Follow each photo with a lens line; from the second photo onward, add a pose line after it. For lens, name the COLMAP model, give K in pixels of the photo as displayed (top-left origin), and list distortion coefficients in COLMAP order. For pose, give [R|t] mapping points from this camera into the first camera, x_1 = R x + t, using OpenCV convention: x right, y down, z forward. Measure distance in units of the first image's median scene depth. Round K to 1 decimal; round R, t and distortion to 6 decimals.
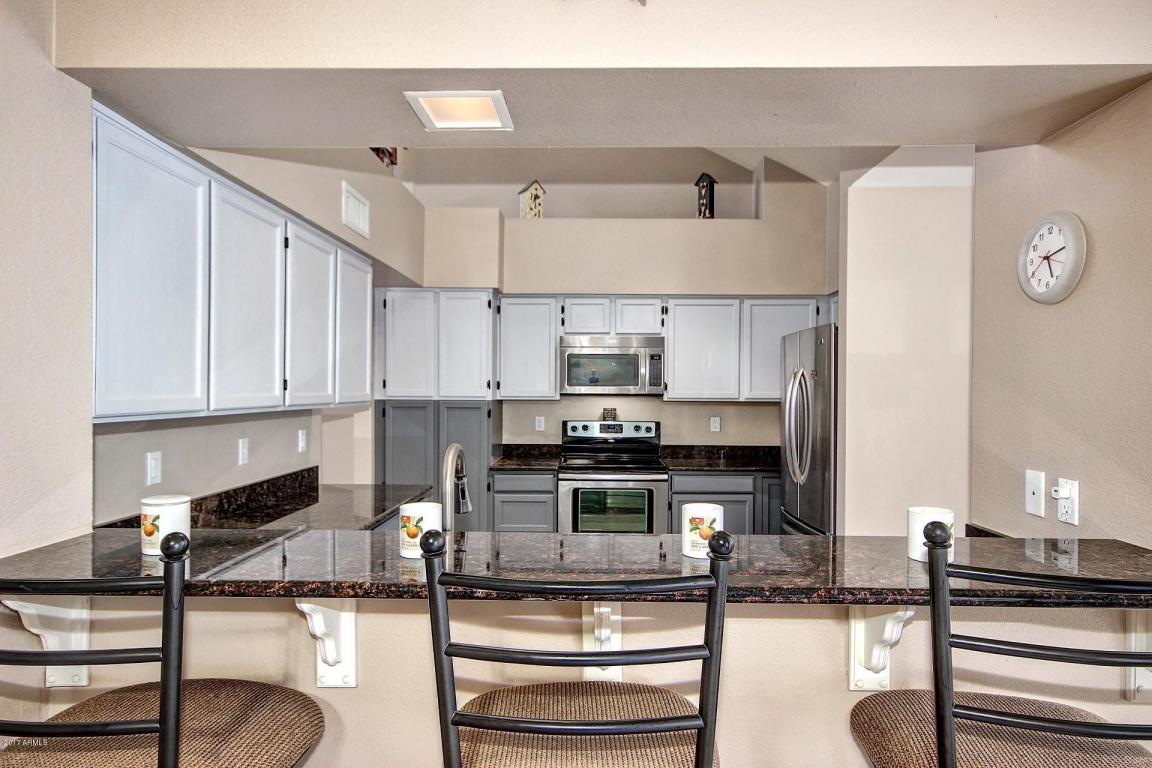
lens RADIAL K [[725.9, 0, 576.0], [0, 725.9, 384.0], [0, 0, 1]] dist [0.001616, 0.000293]
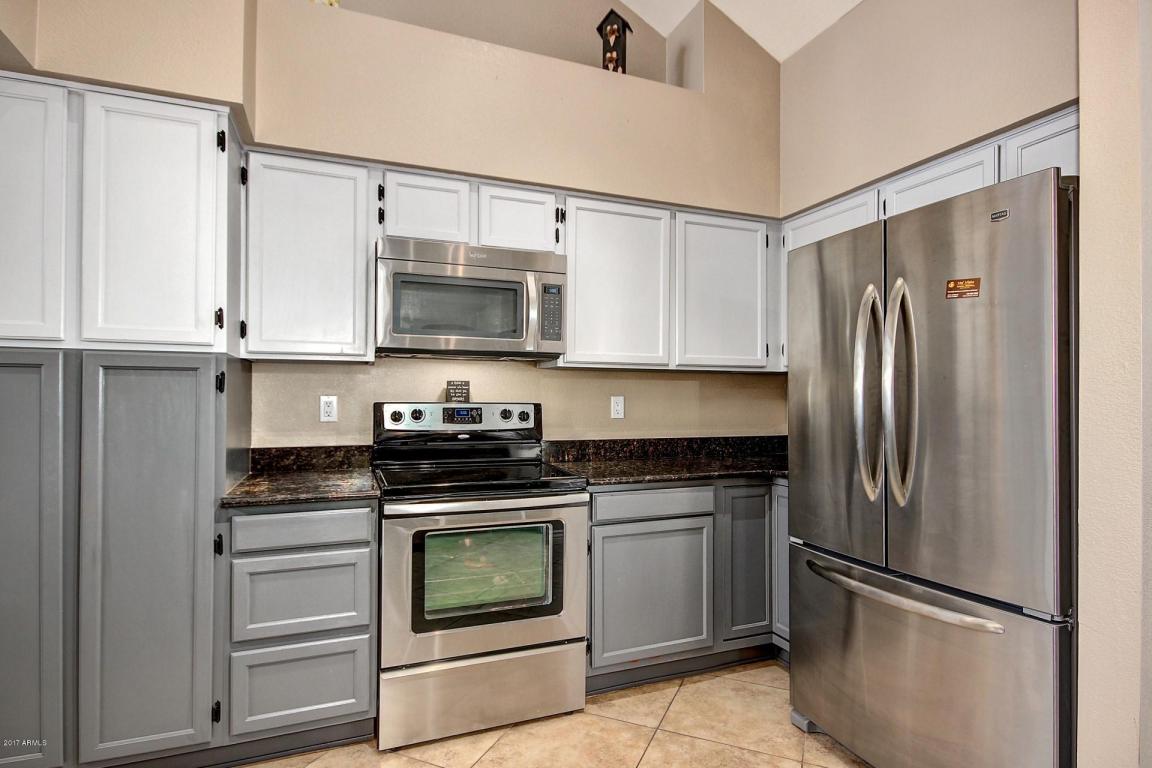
lens RADIAL K [[605.2, 0, 580.4], [0, 605.2, 390.9], [0, 0, 1]] dist [0.004475, 0.001326]
pose [[0.918068, 0.003646, 0.396406, -0.059852], [-0.003272, 0.999993, -0.001619, 0.043656], [-0.396409, 0.000189, 0.918074, 0.534714]]
